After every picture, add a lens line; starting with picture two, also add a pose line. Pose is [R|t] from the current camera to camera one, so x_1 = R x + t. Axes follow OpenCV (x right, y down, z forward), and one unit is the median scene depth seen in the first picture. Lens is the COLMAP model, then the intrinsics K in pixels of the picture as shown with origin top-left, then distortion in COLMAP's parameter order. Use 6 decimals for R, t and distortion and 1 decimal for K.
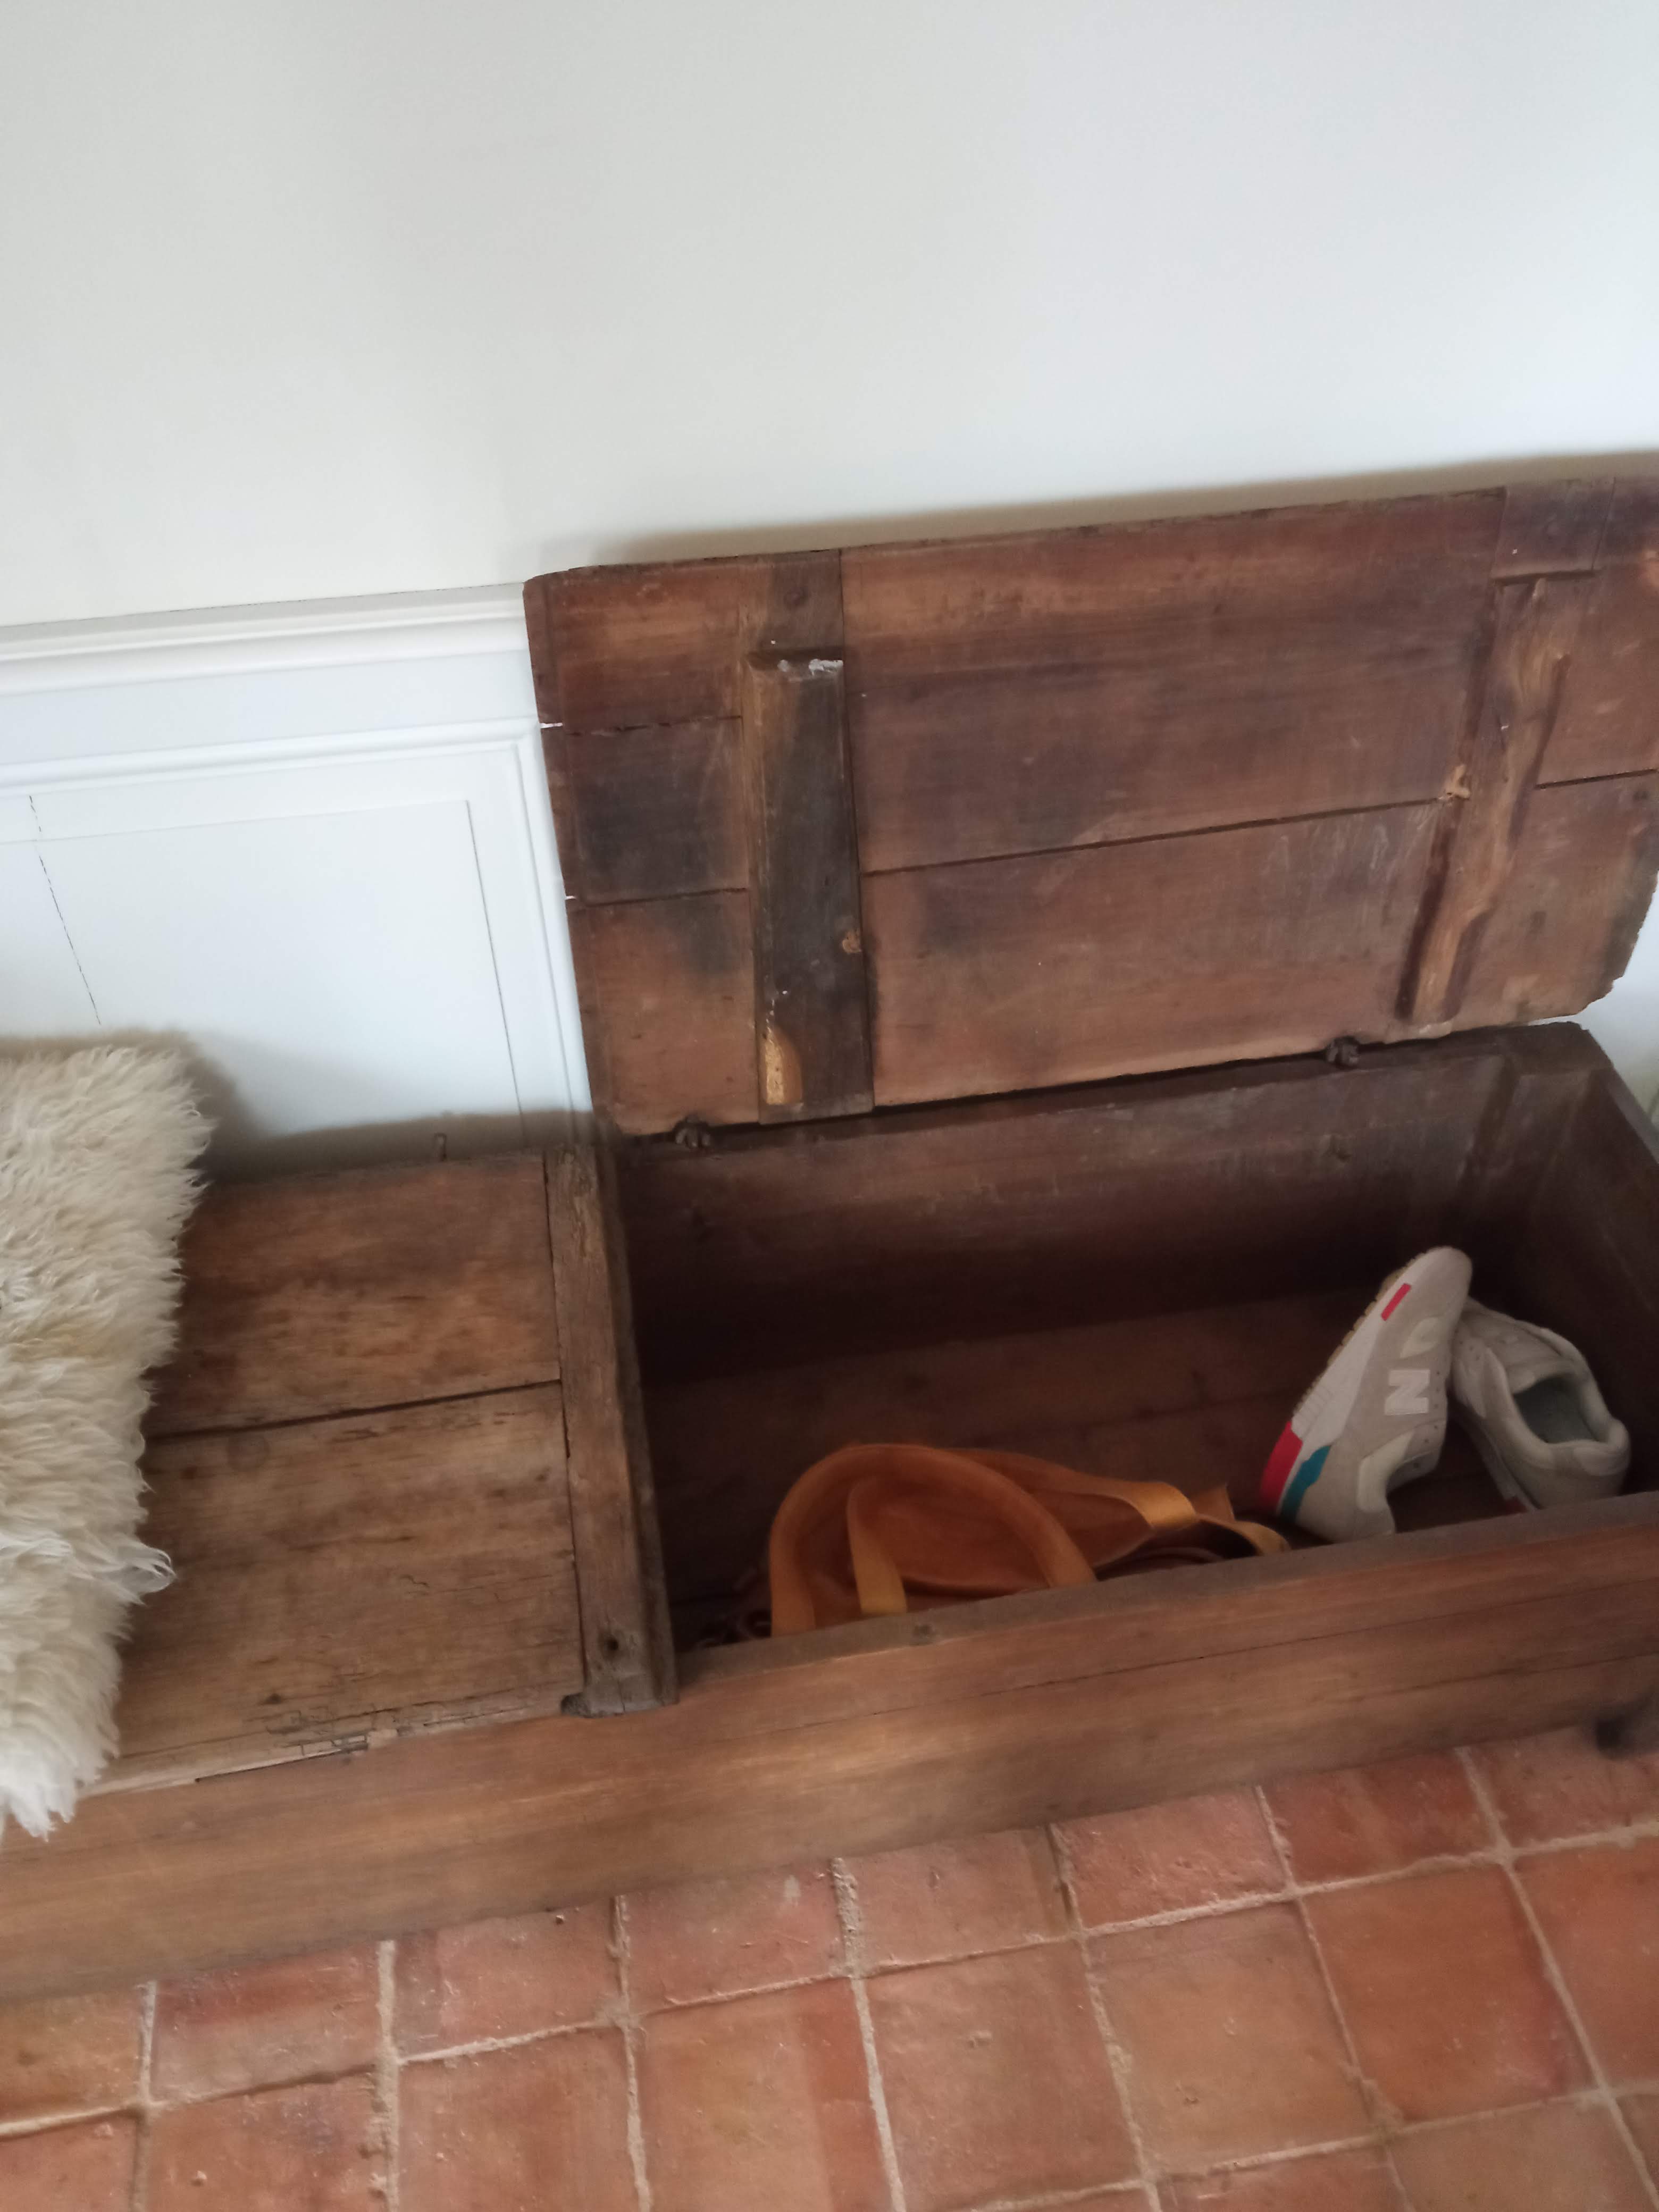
lens RADIAL K [[1812.6, 0, 838.2], [0, 1812.6, 1099.0], [0, 0, 1]] dist [0.094741, -0.152605]
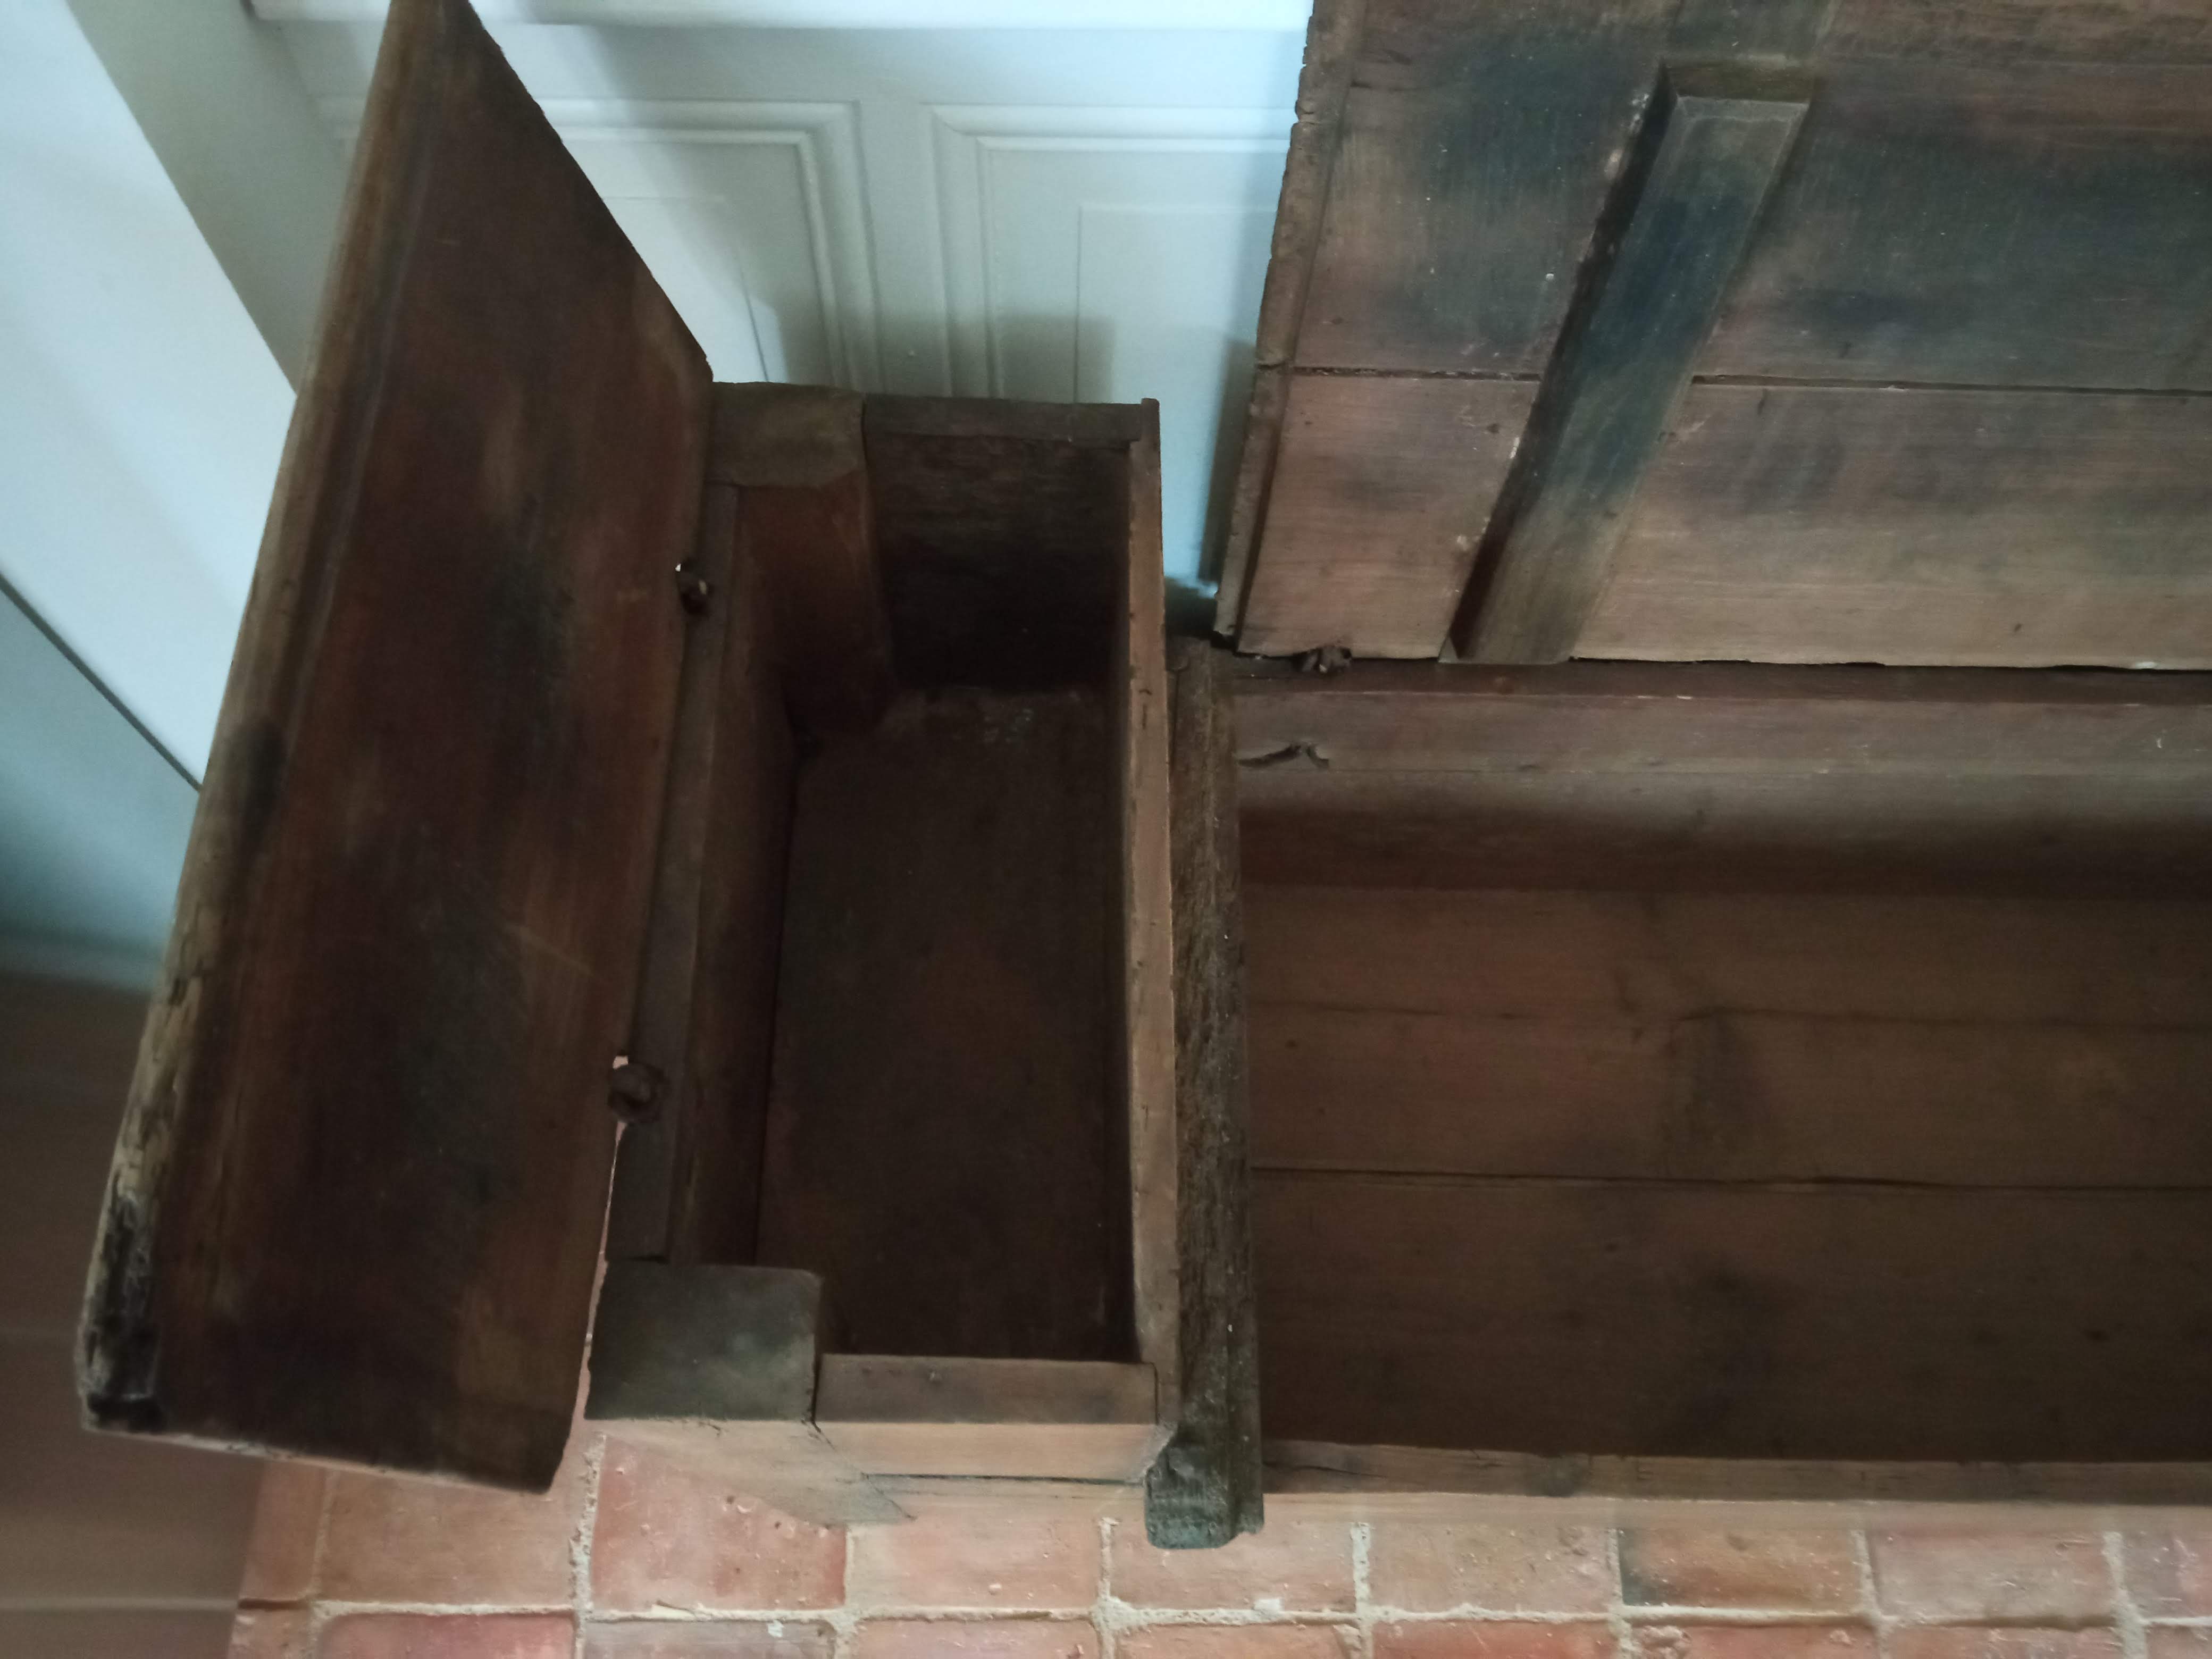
lens RADIAL K [[1812.6, 0, 1178.6], [0, 1812.6, 857.3], [0, 0, 1]] dist [0.094741, -0.152605]
pose [[0.984150, 0.171114, -0.046576, -0.742022], [-0.146116, 0.931243, 0.333822, -0.071283], [0.100495, -0.321725, 0.941485, 0.206969]]
